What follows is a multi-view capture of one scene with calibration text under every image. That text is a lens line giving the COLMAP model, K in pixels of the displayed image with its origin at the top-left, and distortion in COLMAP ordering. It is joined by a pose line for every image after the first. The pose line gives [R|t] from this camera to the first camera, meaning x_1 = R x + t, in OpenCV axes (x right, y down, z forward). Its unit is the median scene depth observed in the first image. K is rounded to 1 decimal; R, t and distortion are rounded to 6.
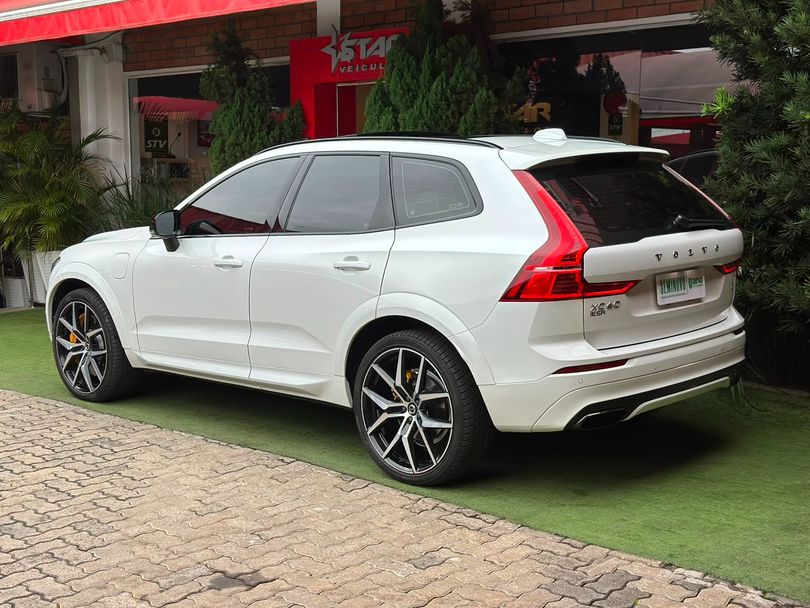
lens RADIAL K [[1156.4, 0, 404.5], [0, 1156.4, 300.9], [0, 0, 1]] dist [0.072209, 0.000000]
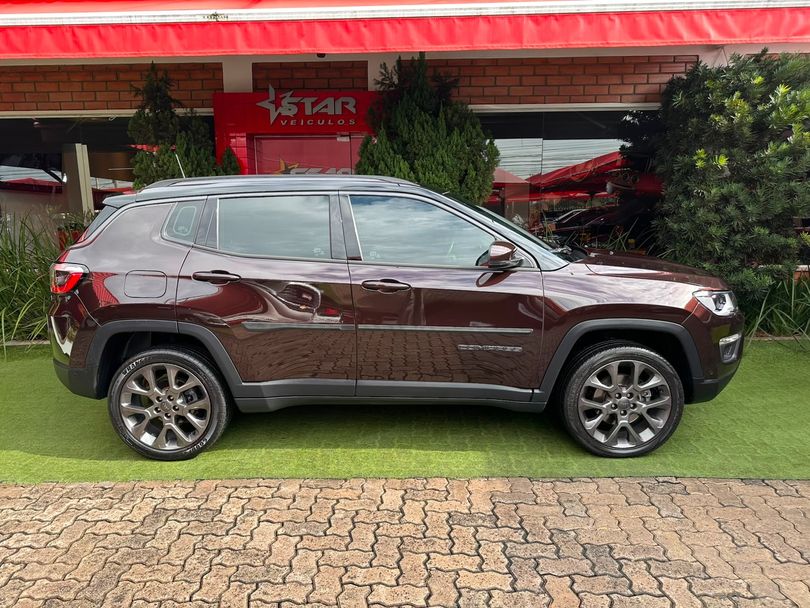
lens RADIAL K [[574.8, 0, 404.2], [0, 574.8, 309.4], [0, 0, 1]] dist [0.017188, -0.036243]
pose [[0.739985, -0.116488, 0.662460, -0.558313], [0.080833, 0.993152, 0.084346, -0.073538], [-0.667749, -0.008866, 0.744334, 0.711863]]
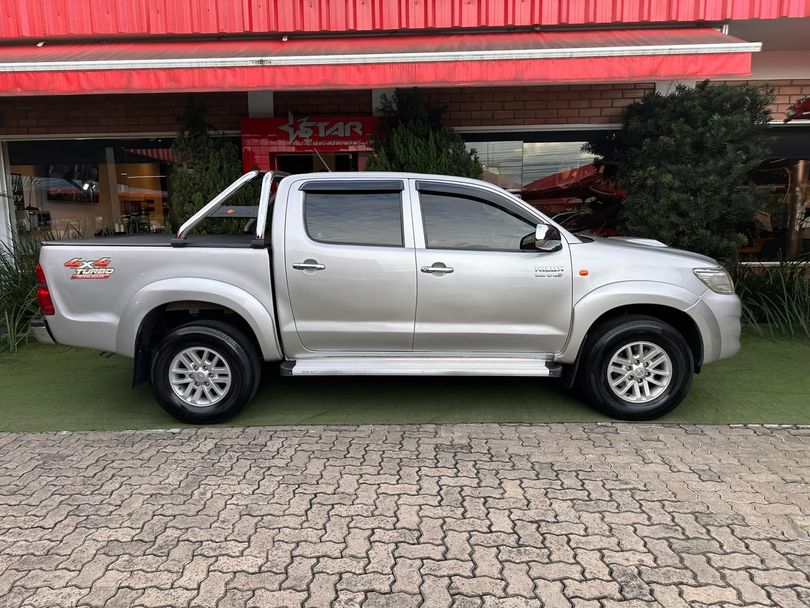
lens RADIAL K [[574.8, 0, 403.5], [0, 574.8, 308.4], [0, 0, 1]] dist [0.017188, -0.036243]
pose [[0.743796, -0.115805, 0.658298, -0.656109], [0.086739, 0.993272, 0.076728, -0.066762], [-0.662755, 0.000030, 0.748837, 0.596560]]
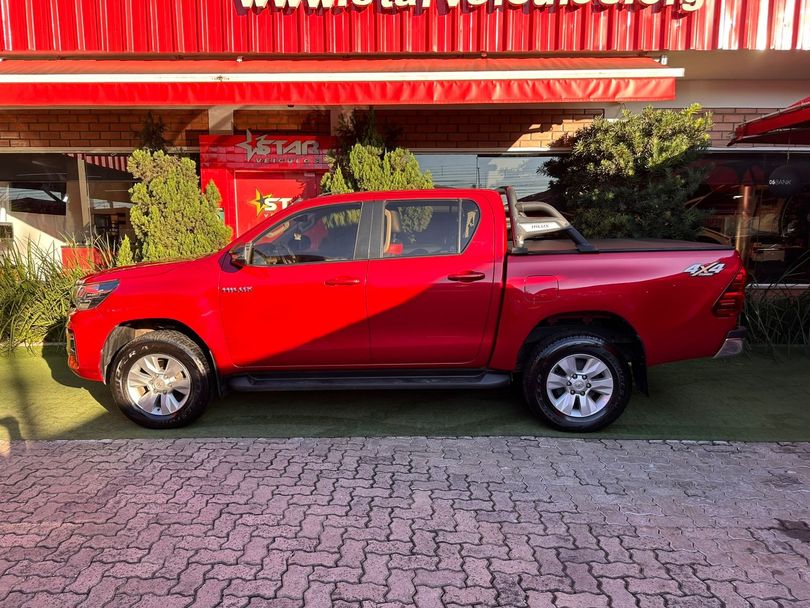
lens RADIAL K [[574.8, 0, 406.2], [0, 574.8, 307.6], [0, 0, 1]] dist [0.017188, -0.036243]
pose [[0.730498, -0.085597, 0.677529, -0.618232], [0.071977, 0.996238, 0.048257, -0.060899], [-0.679111, 0.013515, 0.733911, 0.539715]]
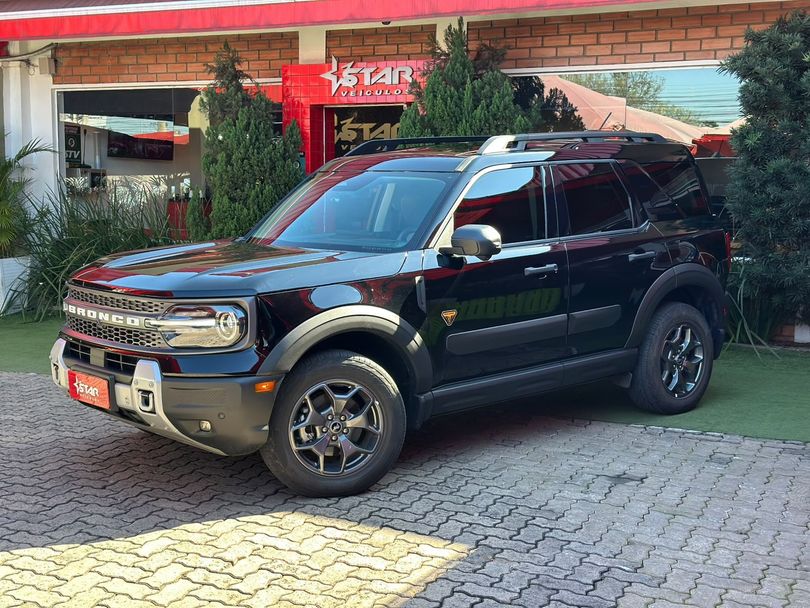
lens RADIAL K [[1156.4, 0, 398.5], [0, 1156.4, 301.1], [0, 0, 1]] dist [0.072209, 0.000000]
pose [[0.948798, -0.025441, 0.314857, -0.548764], [0.028362, 0.999587, -0.004698, 0.018782], [-0.314607, 0.013387, 0.949128, -0.152306]]
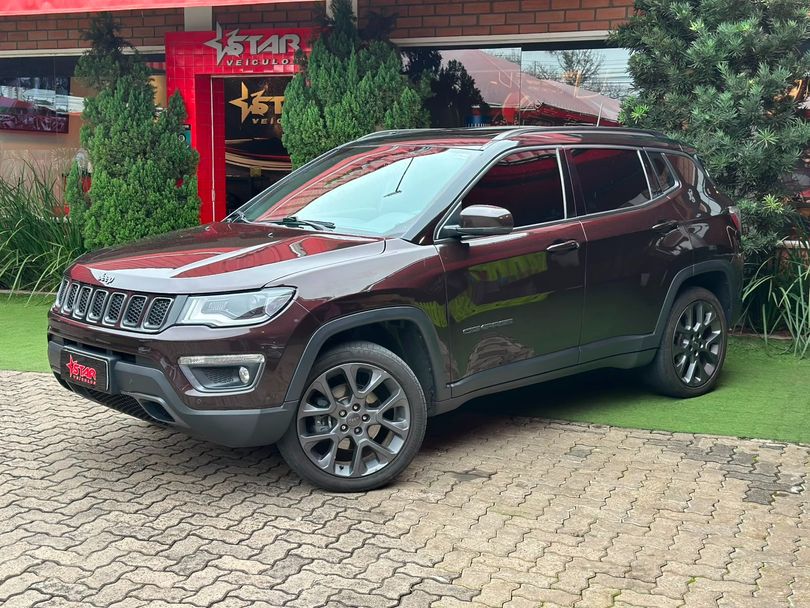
lens RADIAL K [[1156.4, 0, 409.2], [0, 1156.4, 306.1], [0, 0, 1]] dist [0.072209, 0.000000]
pose [[0.933034, -0.036109, 0.357971, -0.438307], [0.030733, 0.999313, 0.020699, 0.015896], [-0.358473, -0.008311, 0.933503, -0.116211]]
